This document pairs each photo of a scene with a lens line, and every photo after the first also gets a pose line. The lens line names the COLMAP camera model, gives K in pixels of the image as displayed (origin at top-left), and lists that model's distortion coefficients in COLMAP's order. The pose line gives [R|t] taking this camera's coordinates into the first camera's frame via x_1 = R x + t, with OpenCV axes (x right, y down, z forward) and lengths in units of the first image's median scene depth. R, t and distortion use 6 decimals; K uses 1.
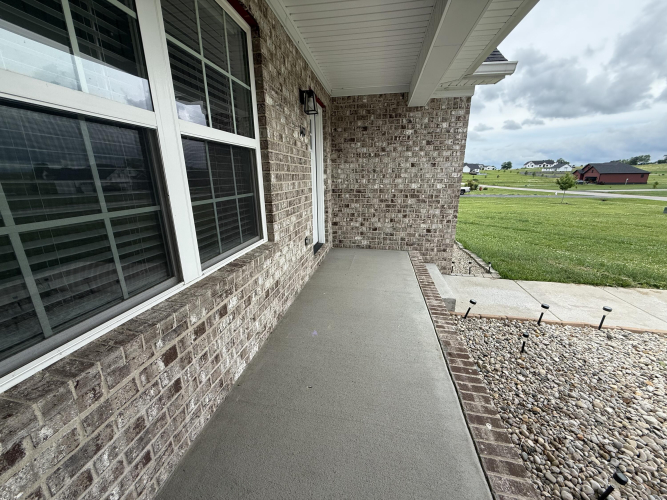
lens RADIAL K [[263.8, 0, 333.5], [0, 263.8, 250.0], [0, 0, 1]] dist [-0.000761, 0.000068]
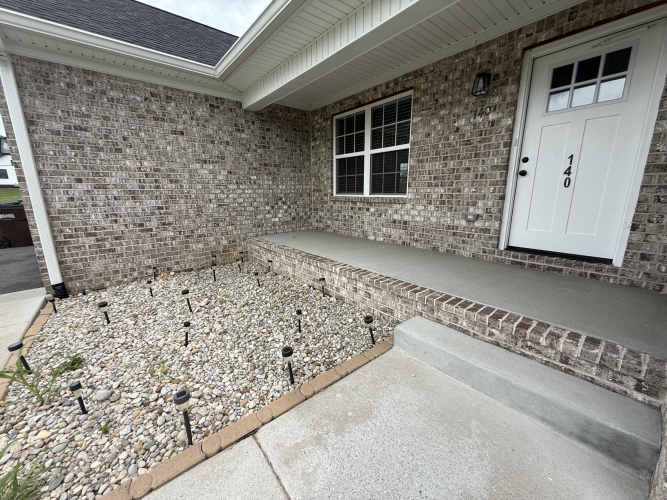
lens RADIAL K [[263.8, 0, 333.5], [0, 263.8, 250.0], [0, 0, 1]] dist [-0.000761, 0.000068]
pose [[-0.639083, 0.184032, -0.746796, 1.723828], [-0.191310, 0.902403, 0.386095, -0.355092], [0.744965, 0.389617, -0.541504, 1.985702]]
